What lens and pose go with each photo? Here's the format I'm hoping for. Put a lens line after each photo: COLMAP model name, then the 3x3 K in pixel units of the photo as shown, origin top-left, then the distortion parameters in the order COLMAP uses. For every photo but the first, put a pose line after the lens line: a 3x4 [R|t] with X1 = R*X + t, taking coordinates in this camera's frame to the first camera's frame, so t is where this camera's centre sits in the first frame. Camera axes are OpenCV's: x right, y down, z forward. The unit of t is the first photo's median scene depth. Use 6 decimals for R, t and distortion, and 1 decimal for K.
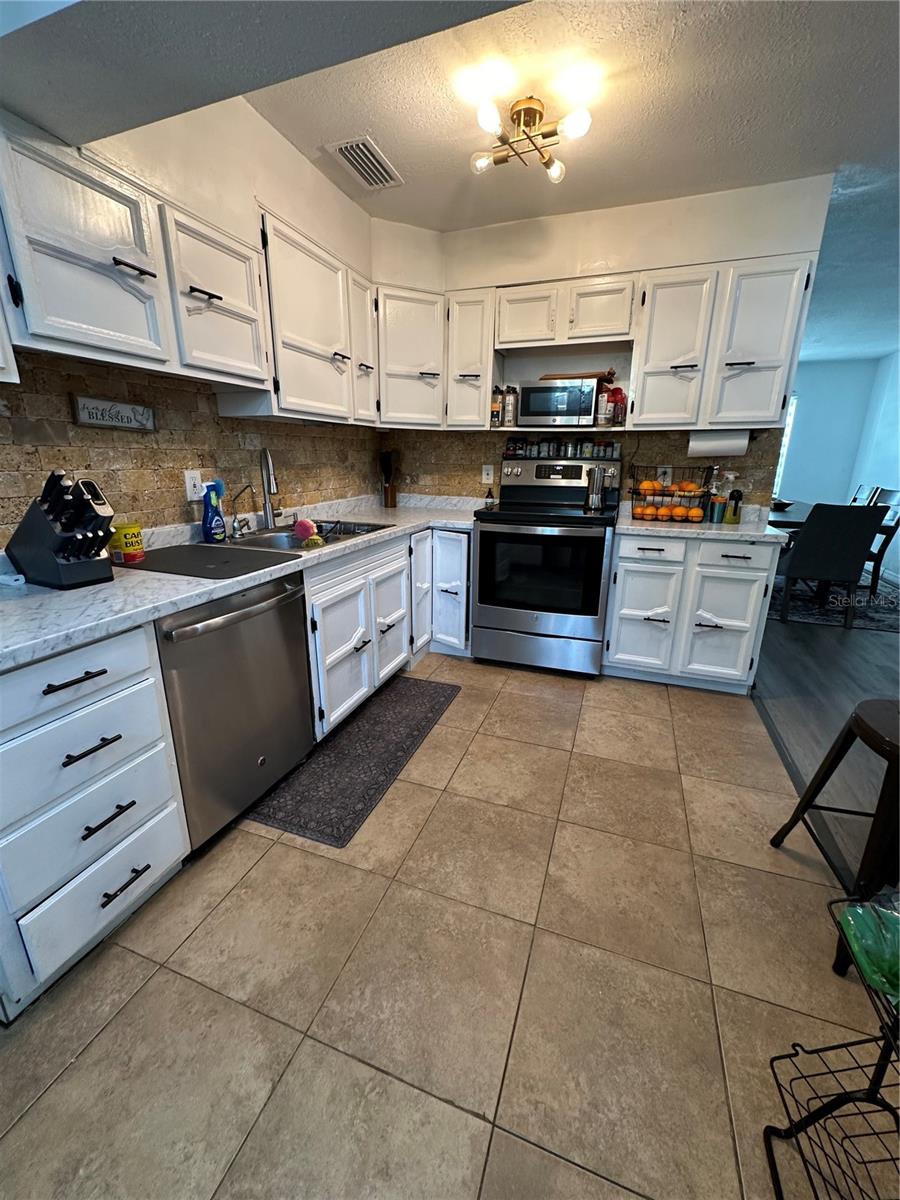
lens RADIAL K [[473.9, 0, 448.0], [0, 473.9, 600.1], [0, 0, 1]] dist [-0.011582, 0.000475]
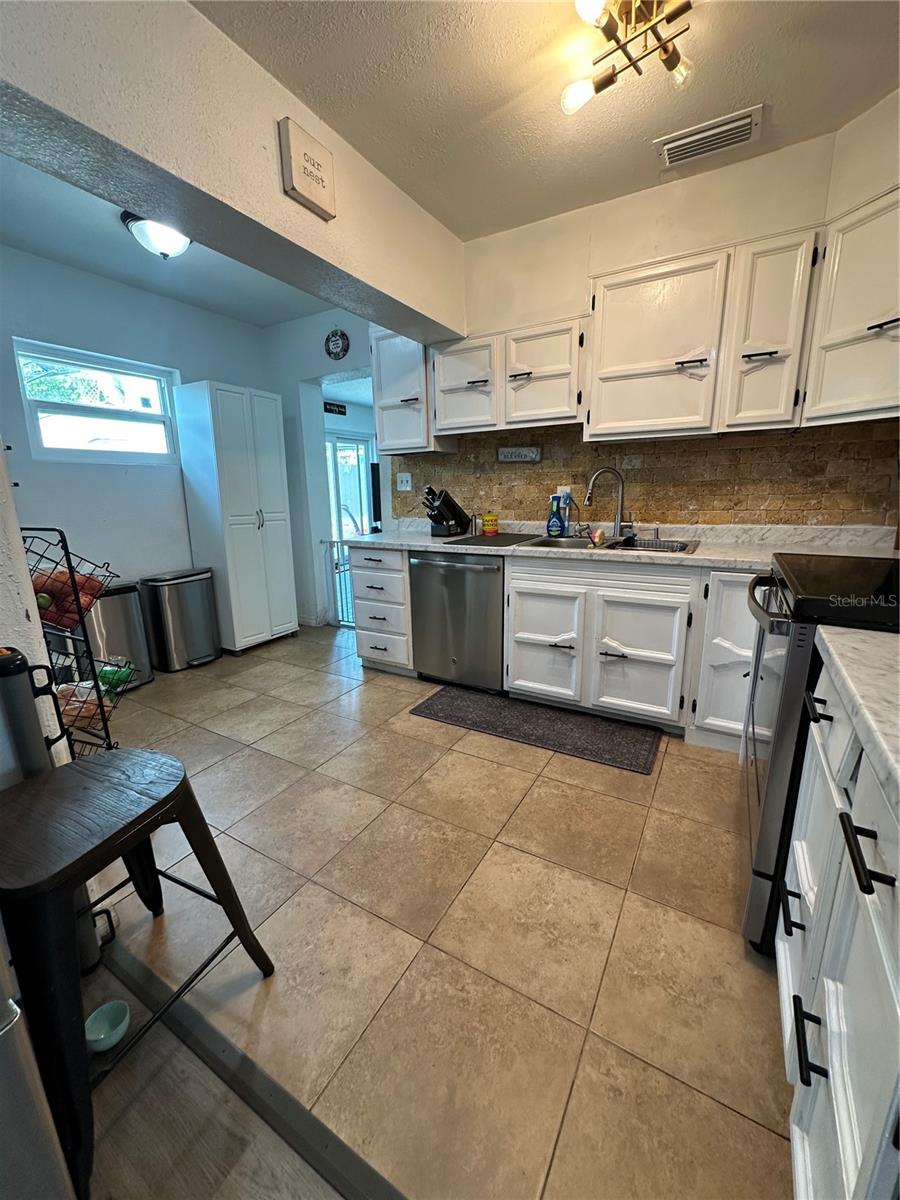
lens RADIAL K [[473.9, 0, 450.5], [0, 473.9, 598.8], [0, 0, 1]] dist [-0.011582, 0.000475]
pose [[-0.171788, 0.222539, -0.959669, 1.063135], [-0.265837, 0.927541, 0.262675, -0.267929], [0.948588, 0.300240, -0.100181, 1.011619]]
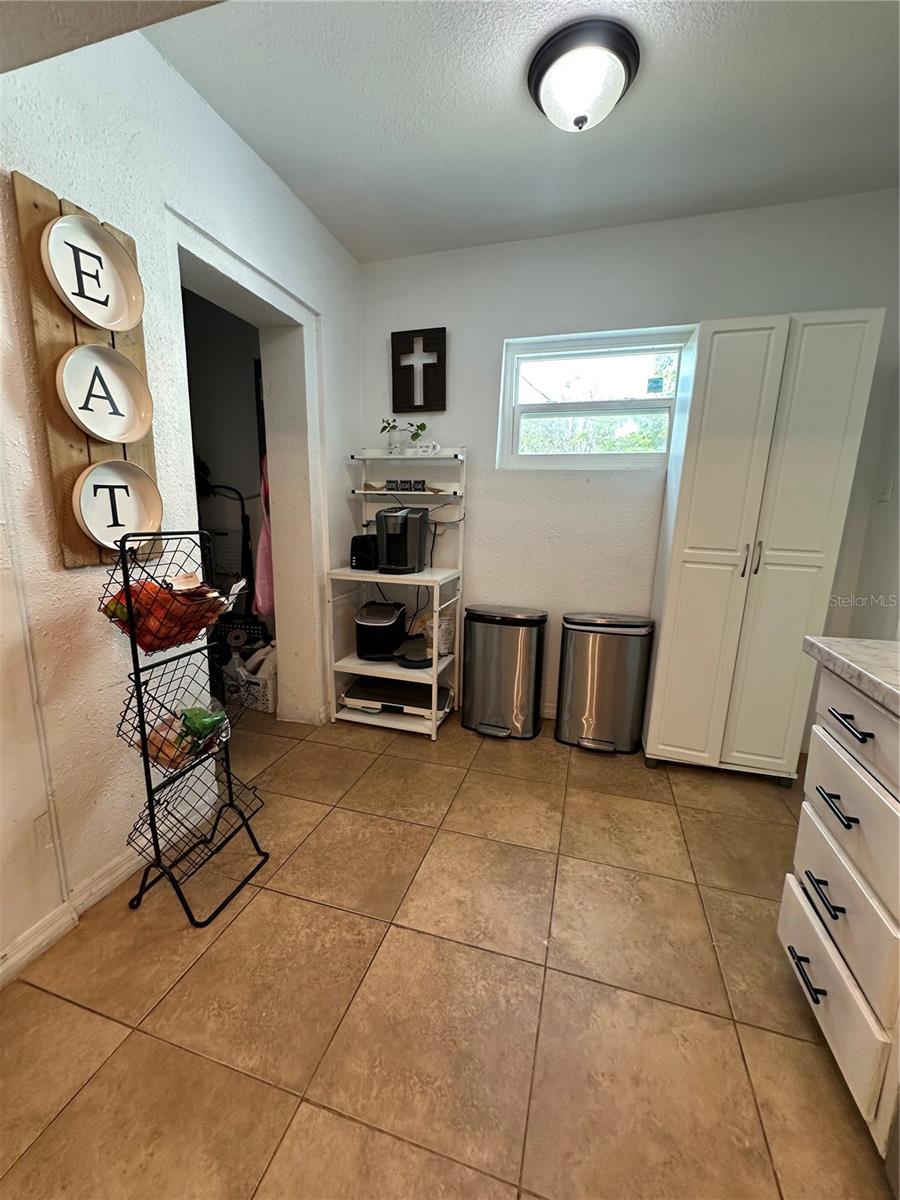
lens RADIAL K [[473.9, 0, 450.7], [0, 473.9, 602.1], [0, 0, 1]] dist [-0.011582, 0.000475]
pose [[-0.997816, -0.007123, -0.065663, 0.006864], [-0.036701, 0.886350, 0.461559, -0.231226], [0.054912, 0.462962, -0.884676, 0.921872]]
